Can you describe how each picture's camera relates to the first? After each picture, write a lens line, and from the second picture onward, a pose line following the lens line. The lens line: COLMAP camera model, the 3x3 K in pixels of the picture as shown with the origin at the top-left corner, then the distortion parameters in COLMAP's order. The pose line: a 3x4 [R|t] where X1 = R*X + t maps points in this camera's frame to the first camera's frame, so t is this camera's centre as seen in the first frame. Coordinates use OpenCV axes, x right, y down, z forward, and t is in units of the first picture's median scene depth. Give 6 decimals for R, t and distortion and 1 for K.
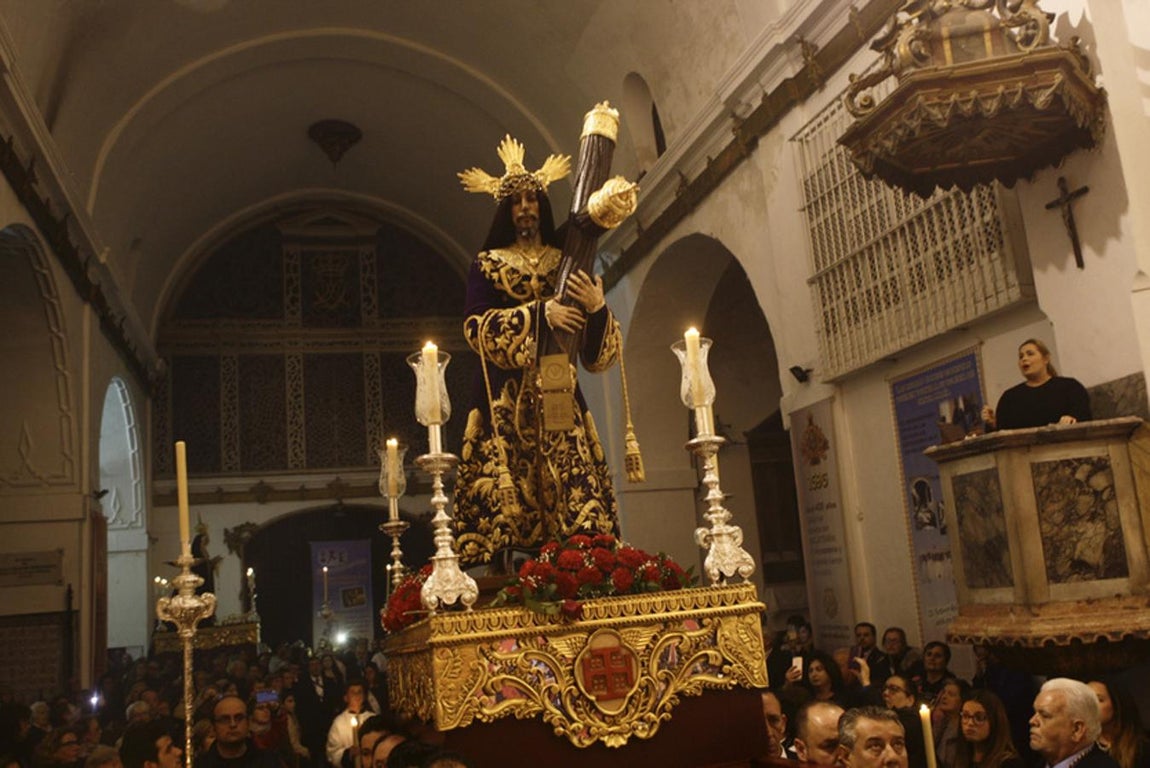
lens RADIAL K [[1020.4, 0, 575.0], [0, 1020.4, 384.0], [0, 0, 1]] dist [-0.103527, 0.079441]
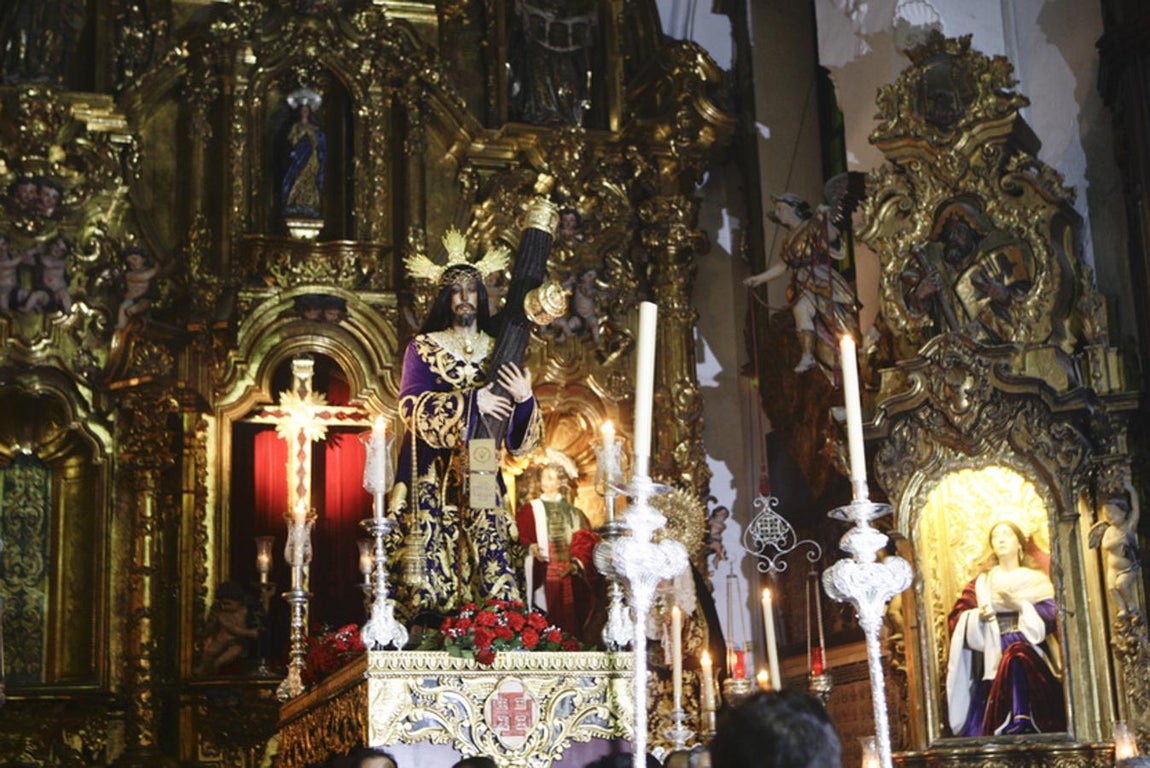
lens RADIAL K [[1801.1, 0, 575.0], [0, 1801.1, 384.0], [0, 0, 1]] dist [-0.017293, -0.016296]
pose [[0.994506, 0.082461, 0.064483, -0.051052], [-0.079822, 0.995903, -0.042487, -0.013251], [-0.067722, 0.037107, 0.997014, -0.932669]]
